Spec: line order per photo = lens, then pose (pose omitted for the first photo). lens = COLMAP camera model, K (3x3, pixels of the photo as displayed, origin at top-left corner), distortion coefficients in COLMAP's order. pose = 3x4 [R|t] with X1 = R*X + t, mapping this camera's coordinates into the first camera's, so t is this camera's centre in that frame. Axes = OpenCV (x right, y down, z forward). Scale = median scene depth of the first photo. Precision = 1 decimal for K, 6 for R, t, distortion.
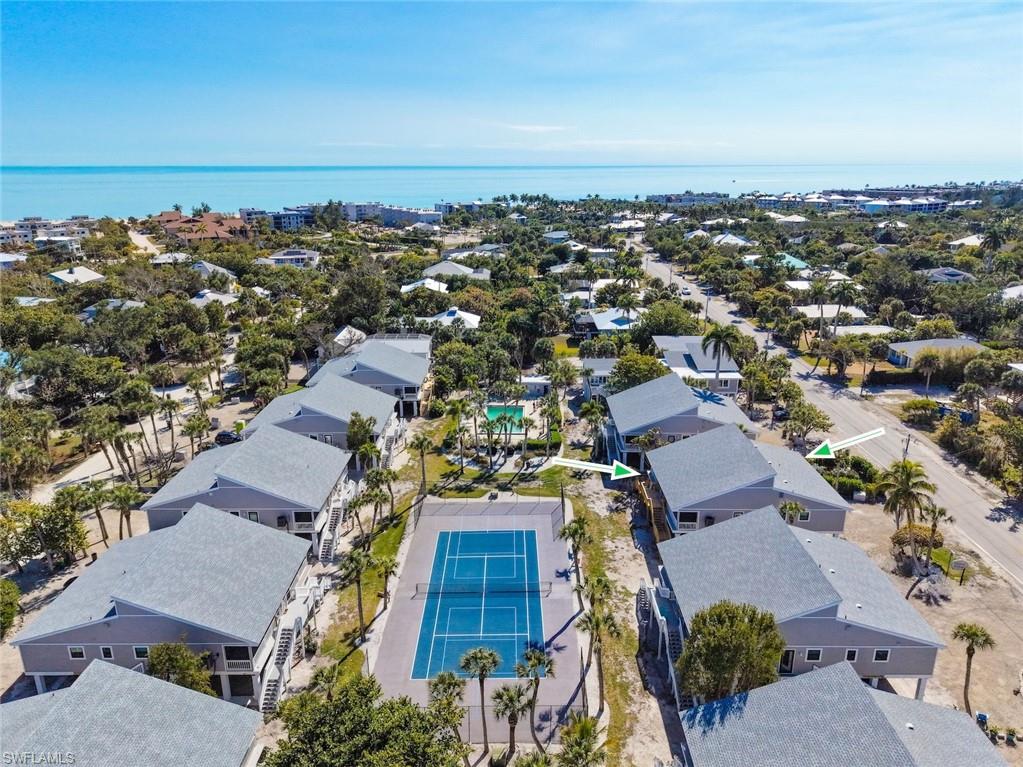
lens RADIAL K [[706.3, 0, 513.6], [0, 706.3, 382.5], [0, 0, 1]] dist [0.024887, -0.024781]
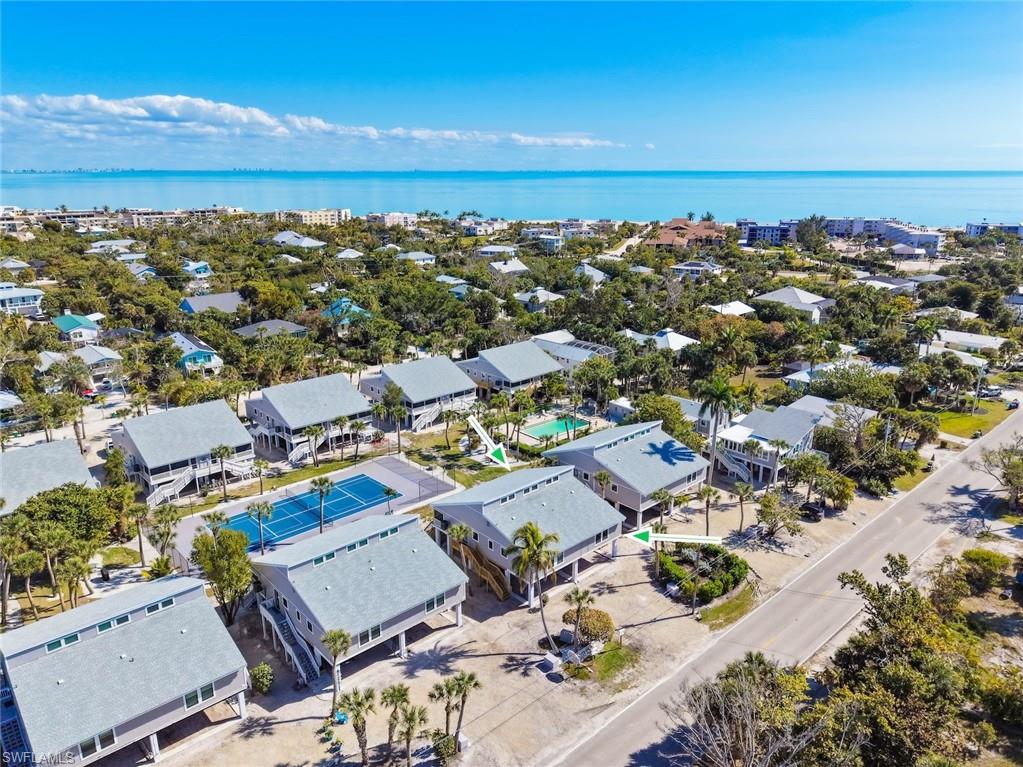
lens RADIAL K [[706.3, 0, 513.5], [0, 706.3, 381.2], [0, 0, 1]] dist [0.024887, -0.024781]
pose [[0.682629, 0.206390, -0.701014, 0.196665], [-0.212602, 0.973883, 0.079701, -0.025687], [0.699156, 0.094631, 0.708679, 0.044174]]
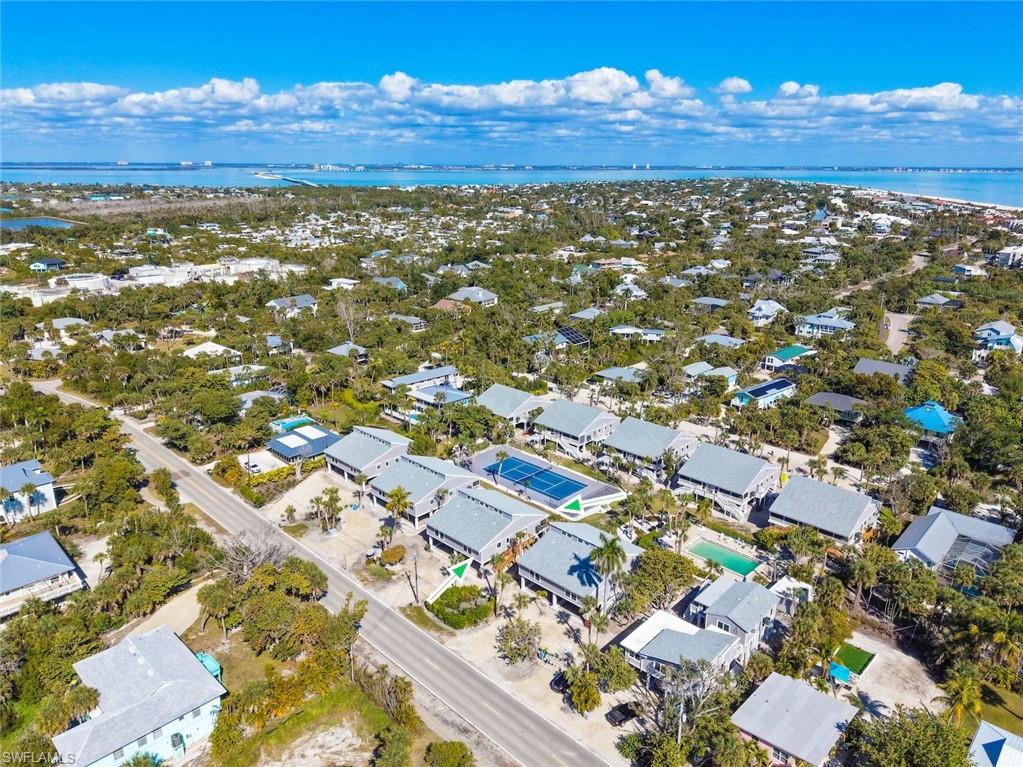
lens RADIAL K [[706.3, 0, 506.5], [0, 706.3, 384.2], [0, 0, 1]] dist [0.024887, -0.024781]
pose [[-0.699491, 0.207903, -0.683731, 0.266218], [-0.215049, 0.851166, 0.478821, -0.183037], [0.681517, 0.481967, -0.550674, 0.351872]]
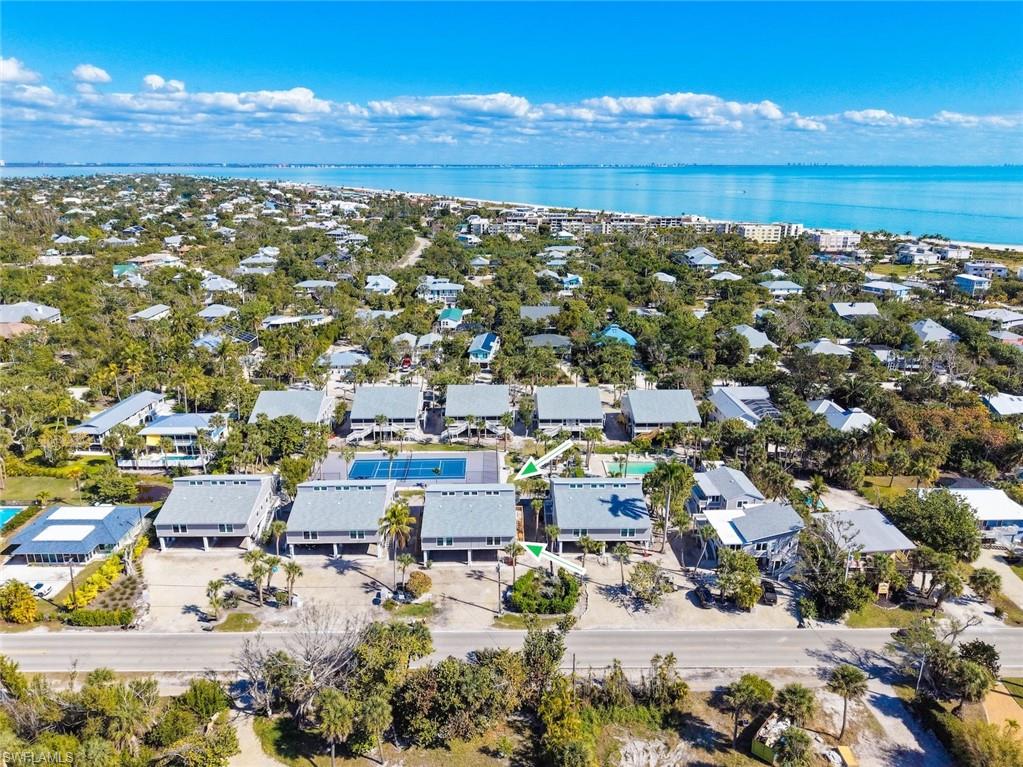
lens RADIAL K [[706.3, 0, 514.5], [0, 706.3, 385.6], [0, 0, 1]] dist [0.024887, -0.024781]
pose [[0.029497, 0.297476, -0.954274, 0.323314], [-0.295302, 0.914669, 0.276002, -0.103779], [0.954948, 0.273658, 0.114825, 0.167512]]
